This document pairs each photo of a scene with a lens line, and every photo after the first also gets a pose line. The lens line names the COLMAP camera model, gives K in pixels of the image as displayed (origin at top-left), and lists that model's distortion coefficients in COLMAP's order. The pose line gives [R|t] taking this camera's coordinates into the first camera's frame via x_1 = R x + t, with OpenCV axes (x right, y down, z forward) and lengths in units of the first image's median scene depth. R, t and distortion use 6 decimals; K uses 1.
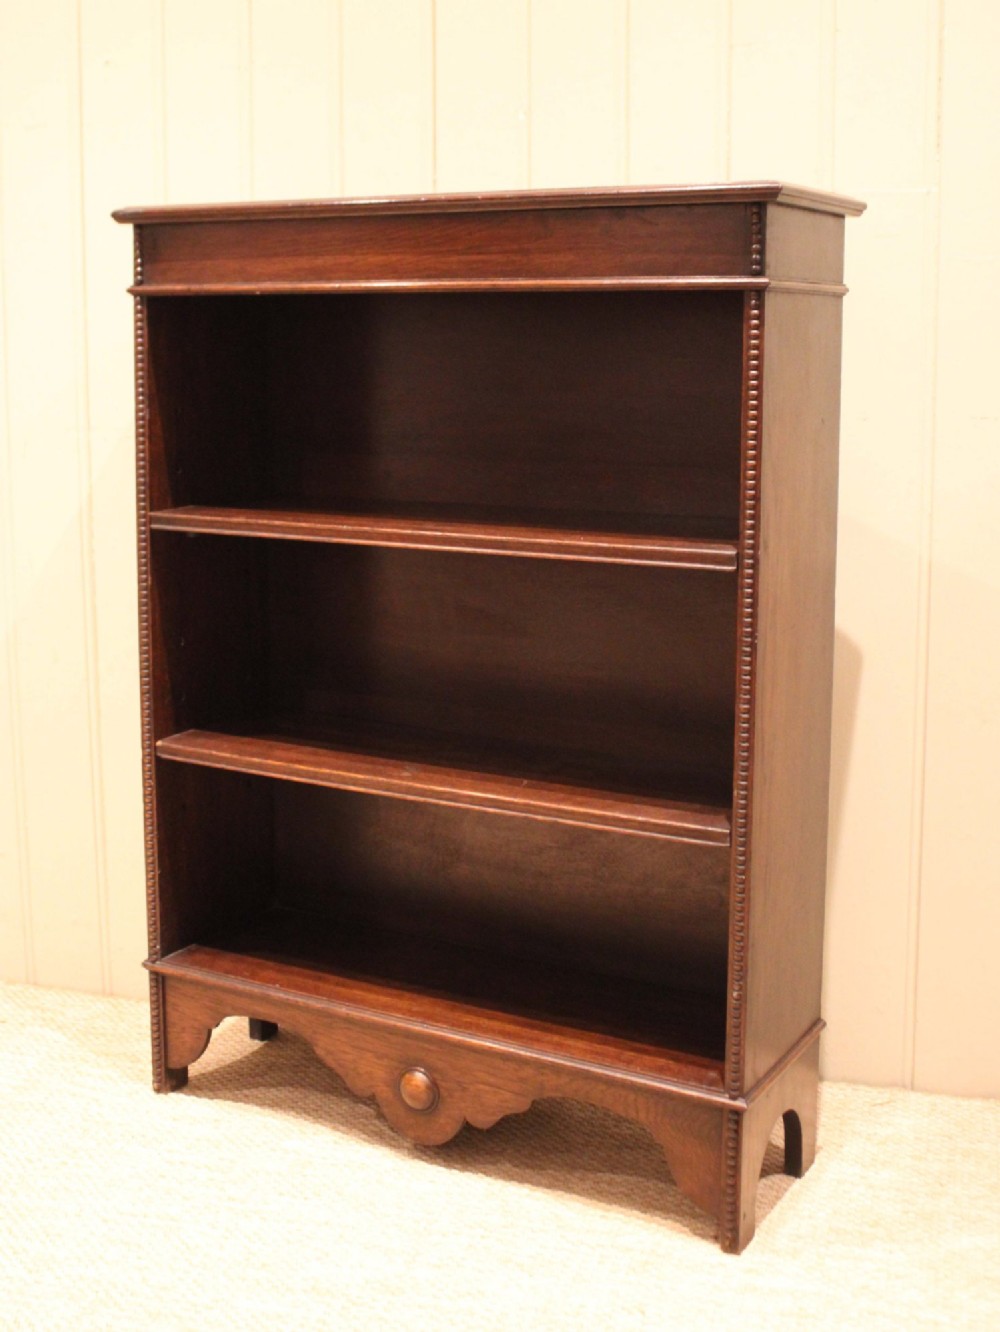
lens RADIAL K [[1763.4, 0, 501.3], [0, 1763.4, 555.9], [0, 0, 1]] dist [-0.048917, 0.004702]
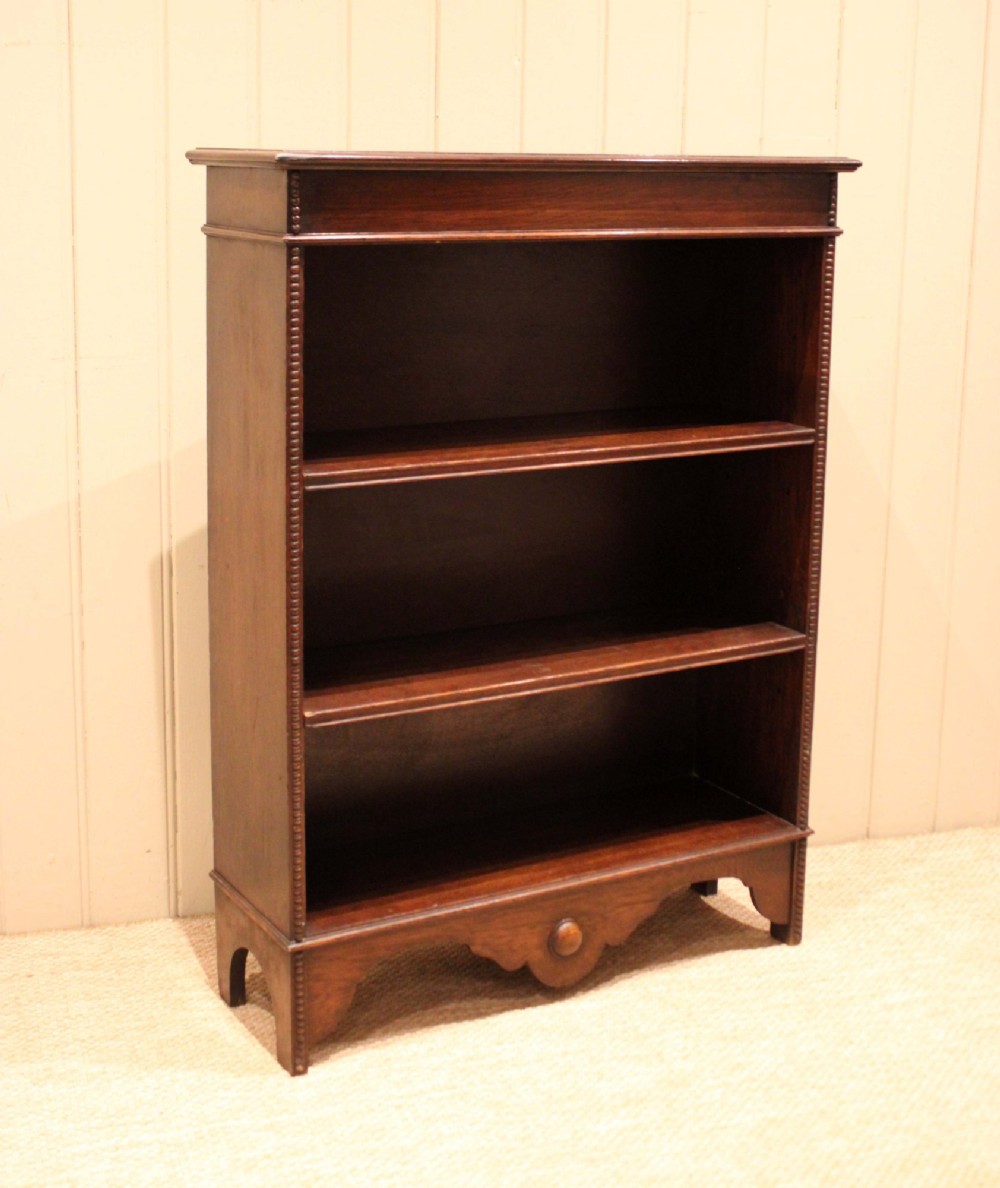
lens RADIAL K [[1764.0, 0, 497.6], [0, 1764.0, 449.2], [0, 0, 1]] dist [-0.038057, -0.013915]
pose [[0.510113, -0.139585, 0.848705, -0.998120], [0.098908, 0.989717, 0.103328, -0.131924], [-0.854401, 0.031234, 0.518674, 0.441370]]
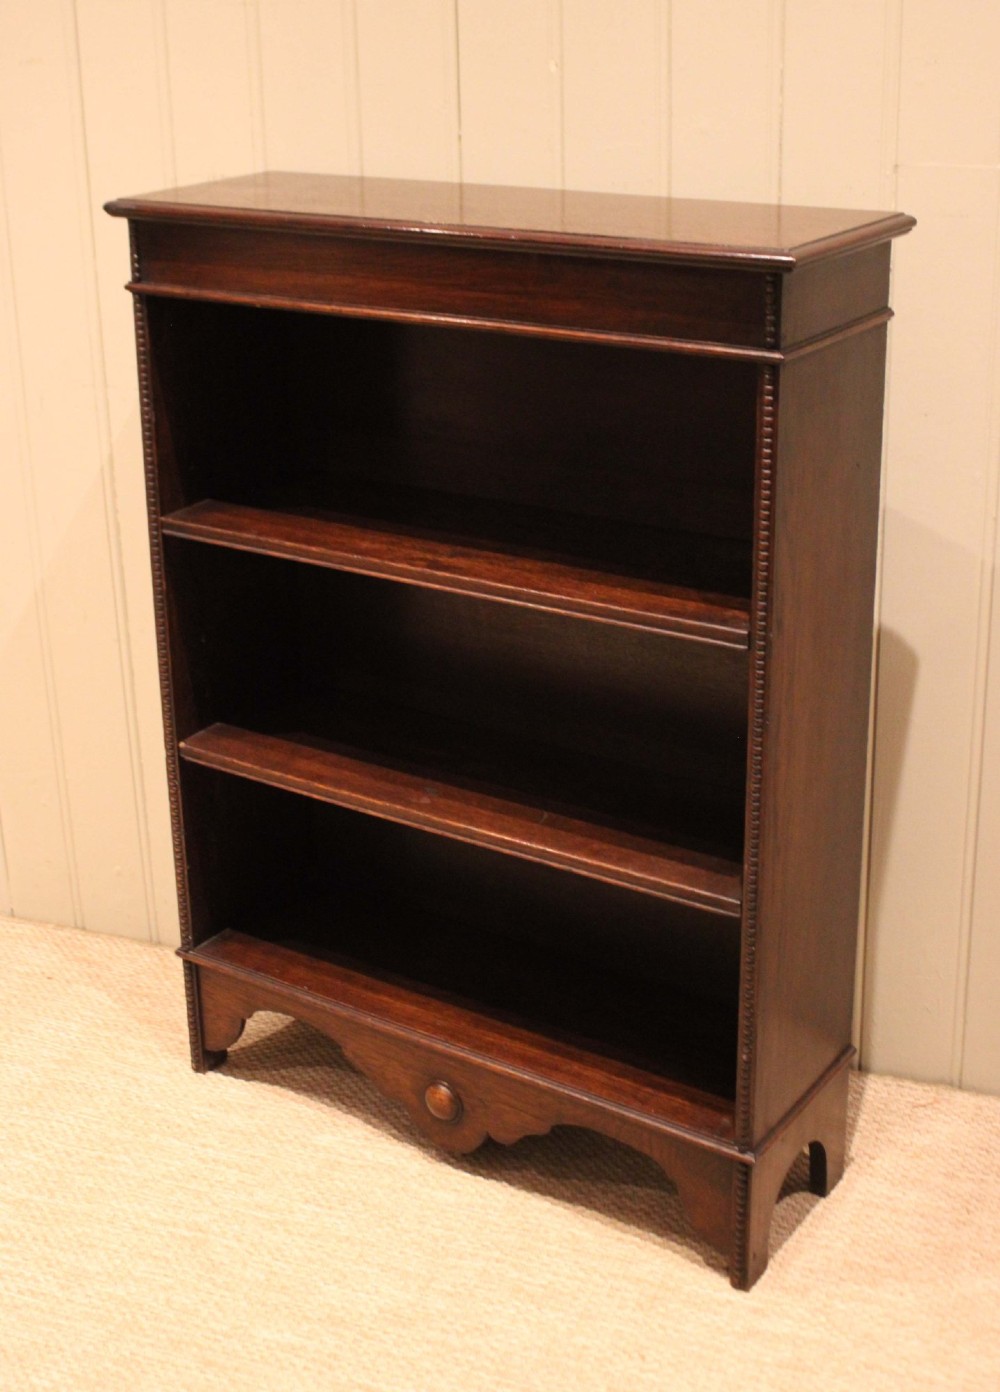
lens RADIAL K [[1984.2, 0, 480.6], [0, 1984.2, 604.1], [0, 0, 1]] dist [-0.022028, -0.055326]
pose [[0.995648, 0.008134, -0.092840, 0.077609], [0.010740, 0.979531, 0.201008, -0.203492], [0.092574, -0.201130, 0.975180, -0.046648]]
